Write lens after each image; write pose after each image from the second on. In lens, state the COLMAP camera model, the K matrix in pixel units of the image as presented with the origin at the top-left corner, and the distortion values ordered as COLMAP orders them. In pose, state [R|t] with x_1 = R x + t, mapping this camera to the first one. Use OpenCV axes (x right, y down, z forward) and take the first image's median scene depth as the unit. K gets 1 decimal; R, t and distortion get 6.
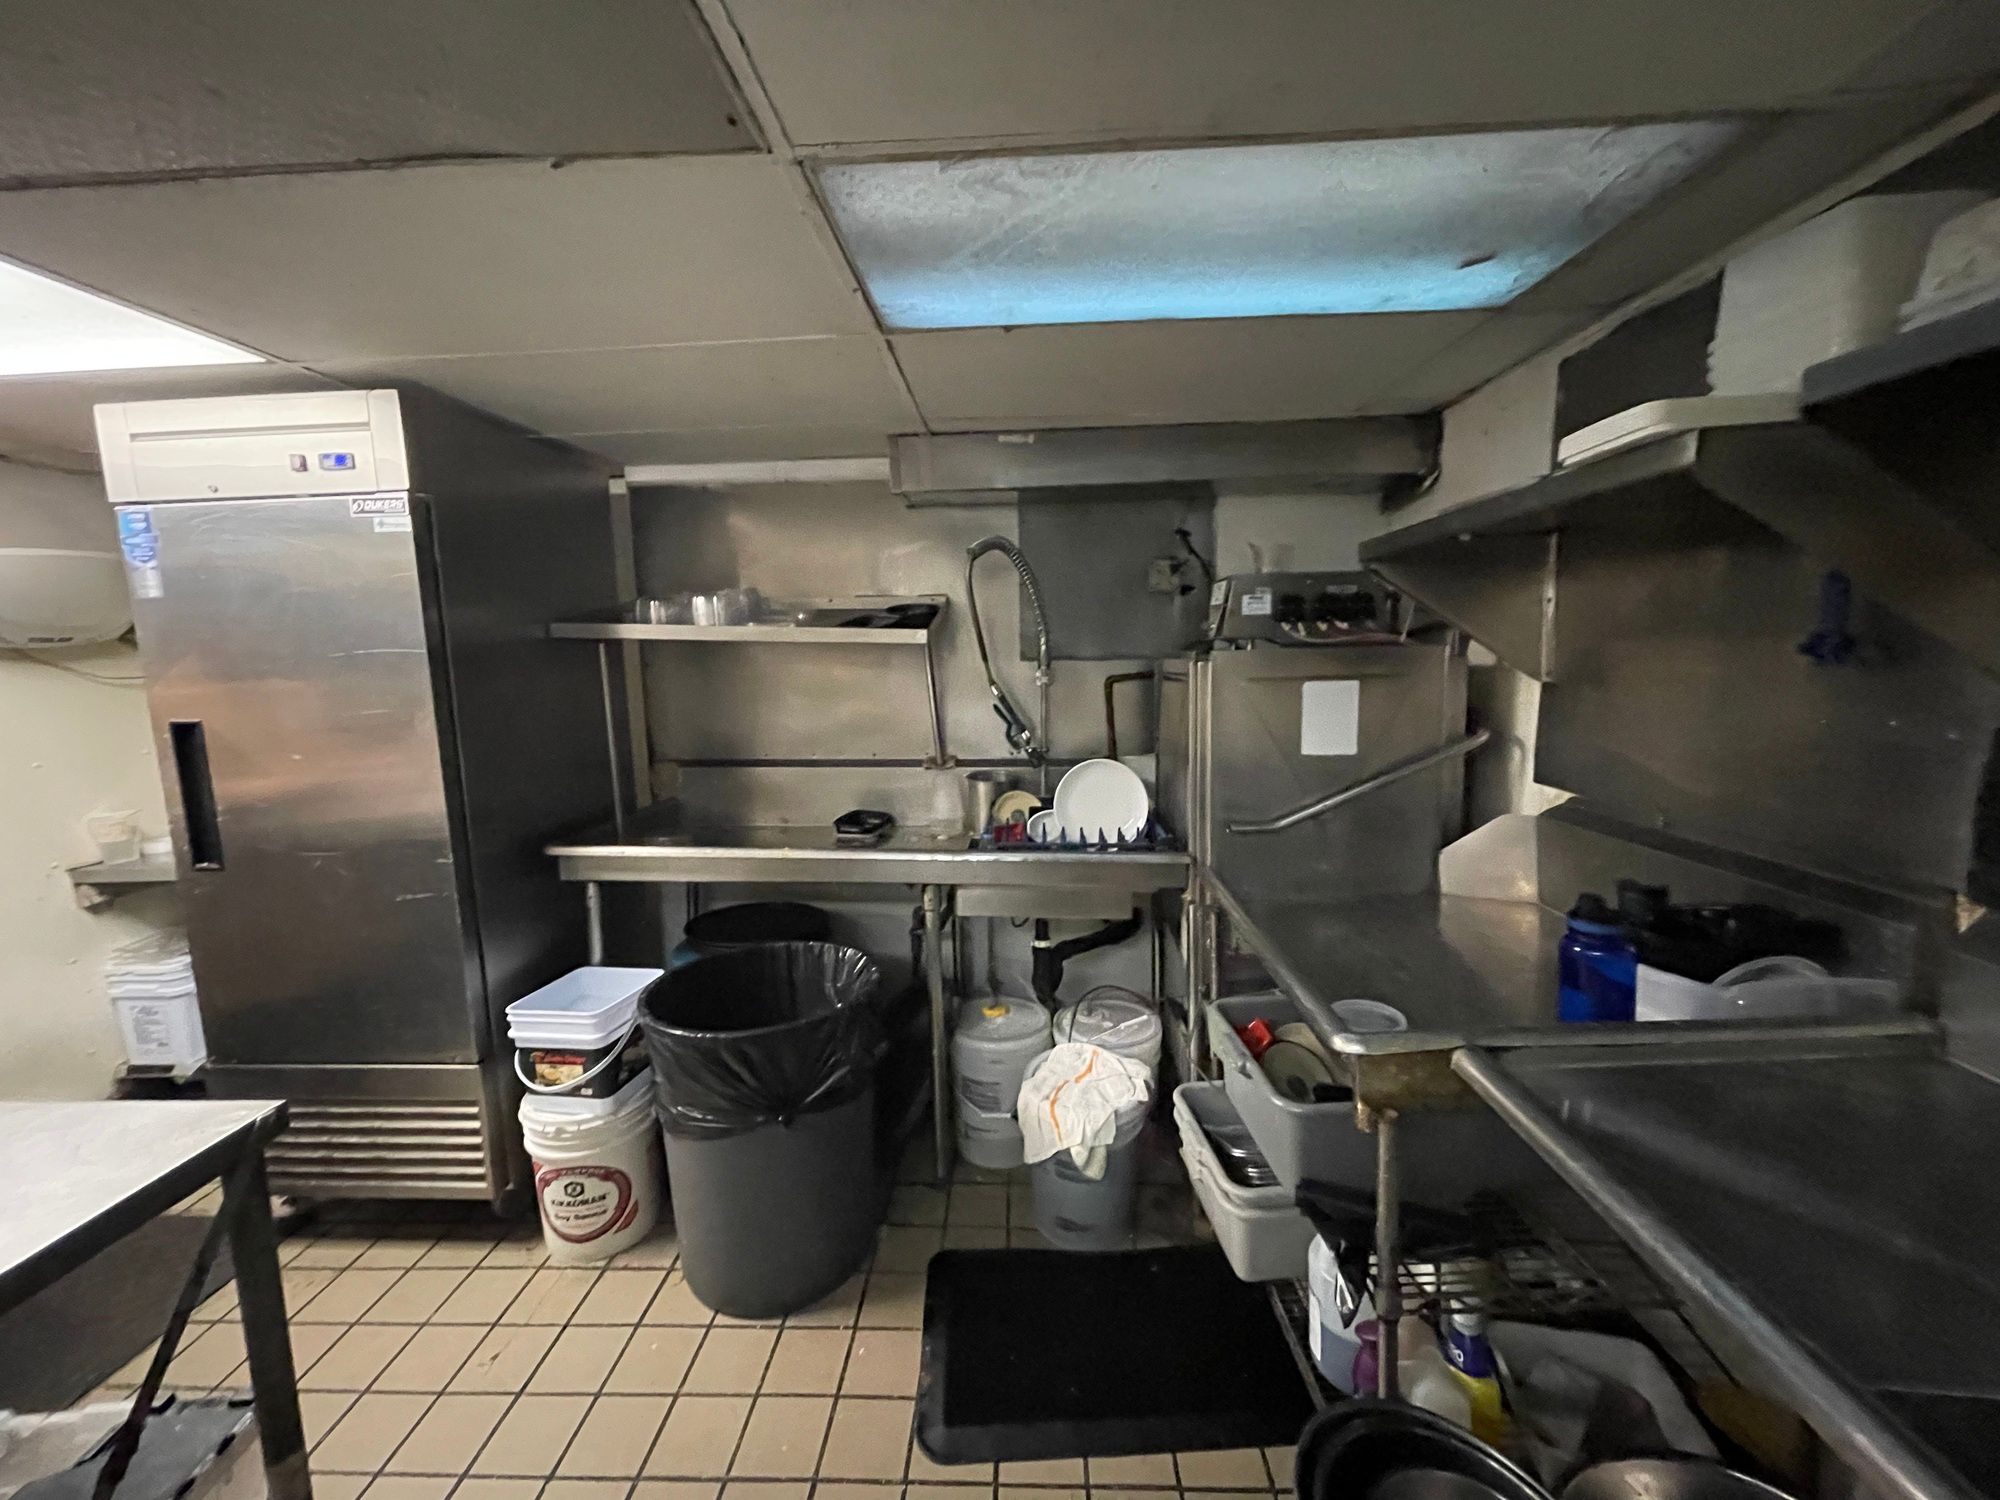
lens RADIAL K [[798.0, 0, 995.0], [0, 798.0, 757.7], [0, 0, 1]] dist [0.000240, -0.000425]
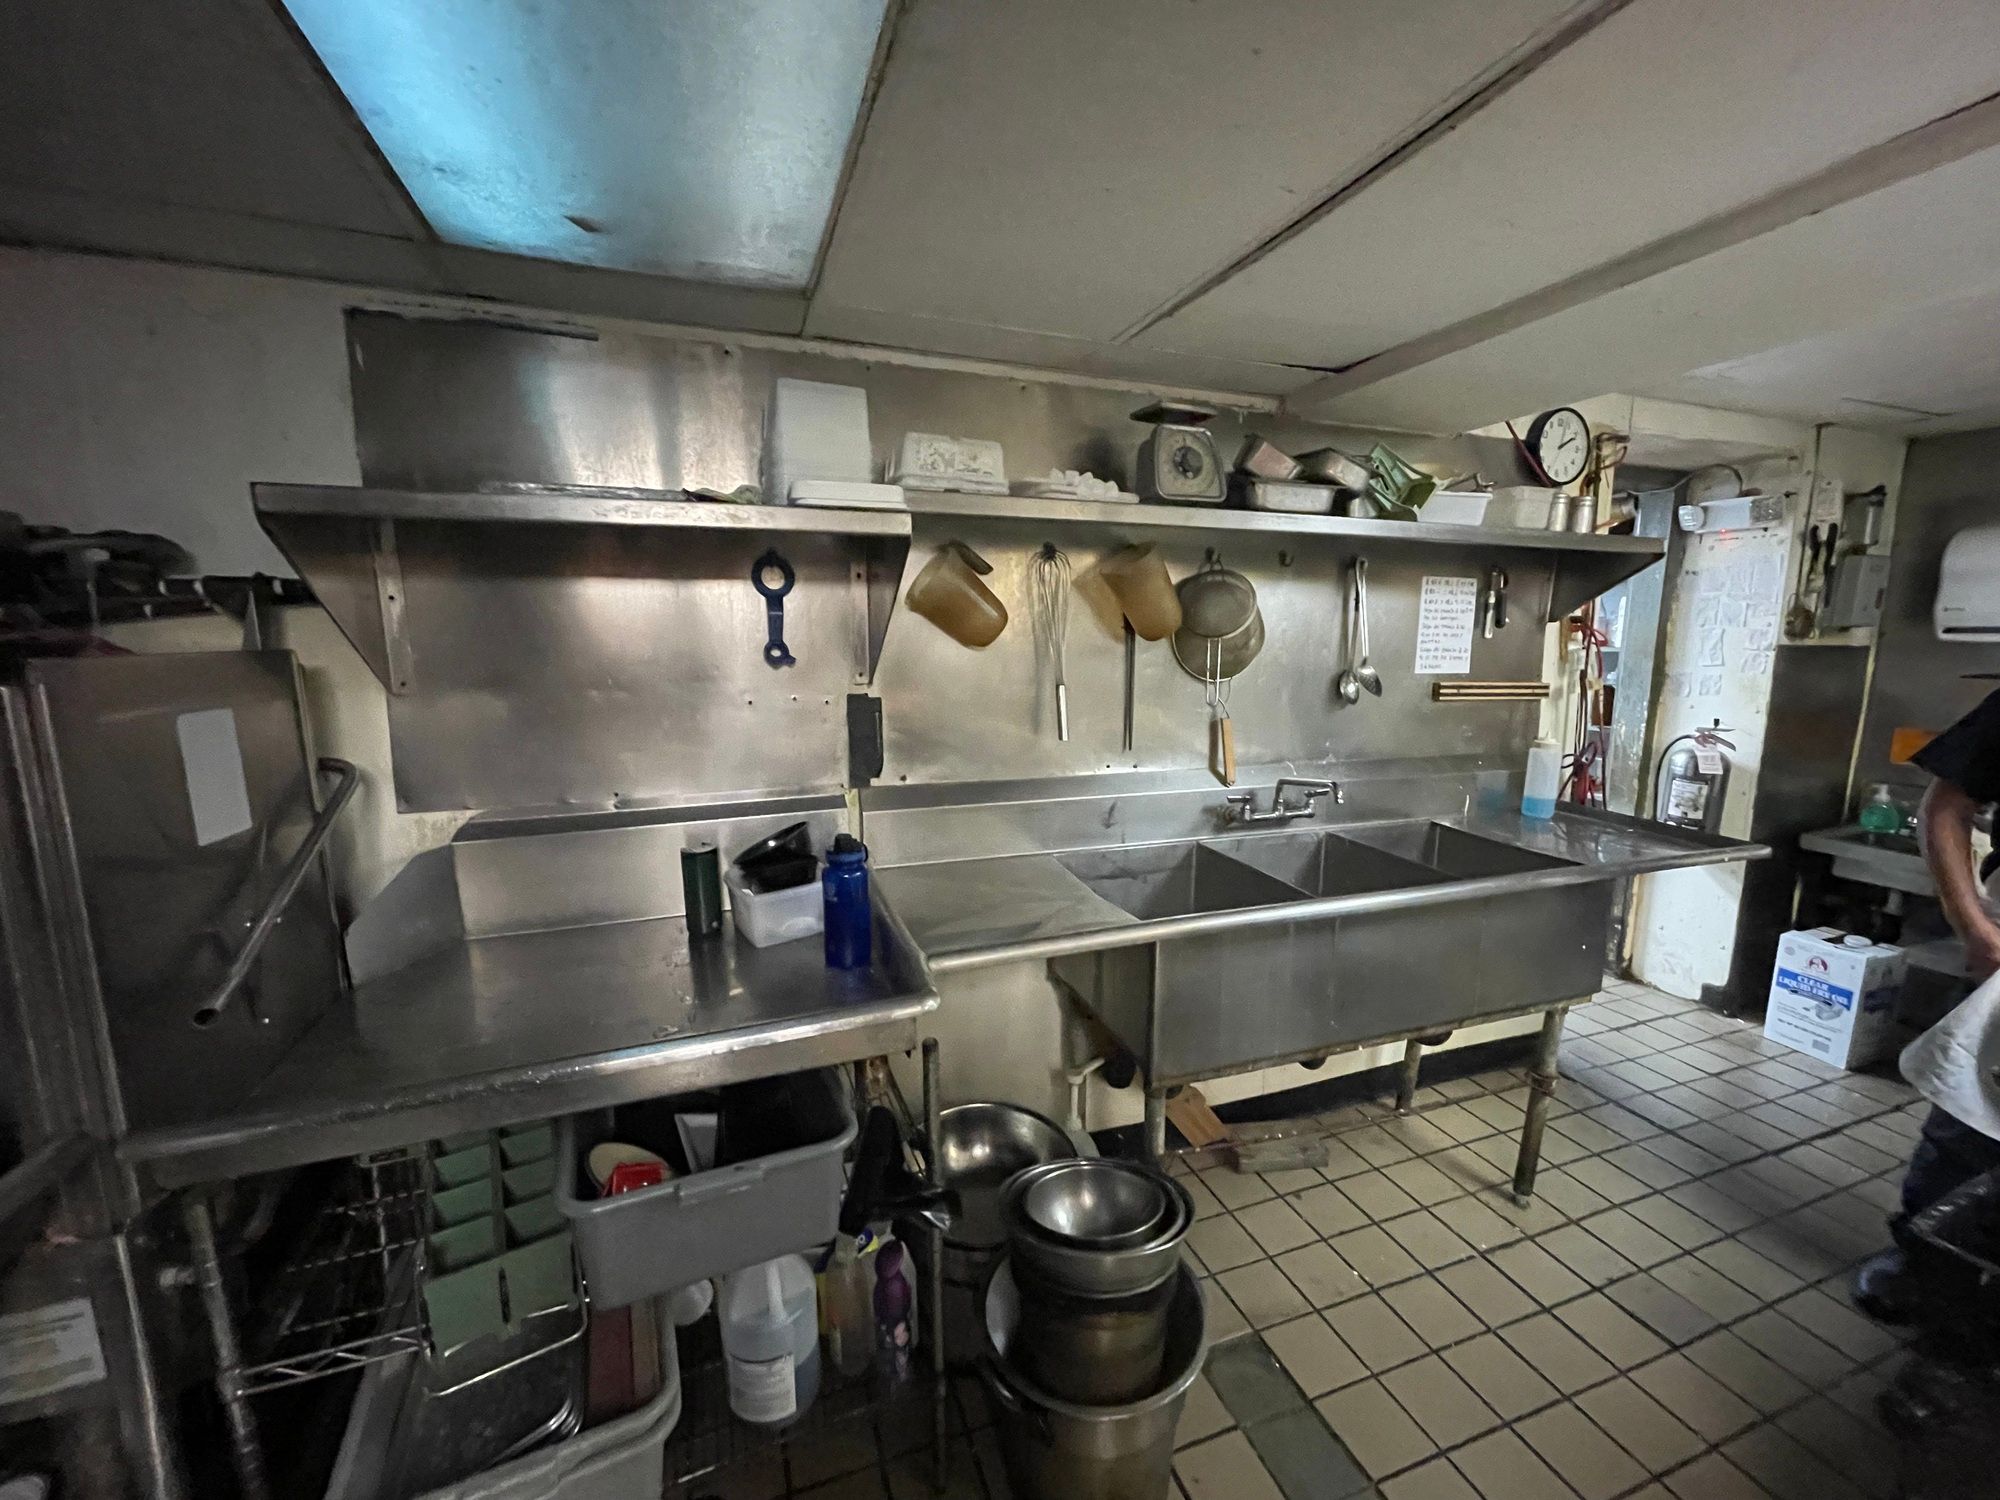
lens RADIAL K [[798.0, 0, 995.0], [0, 798.0, 757.7], [0, 0, 1]] dist [0.000240, -0.000425]
pose [[-0.361761, -0.124897, 0.923867, -0.373393], [0.121262, 0.976263, 0.179463, -0.117157], [-0.924351, 0.176952, -0.338028, 0.795310]]
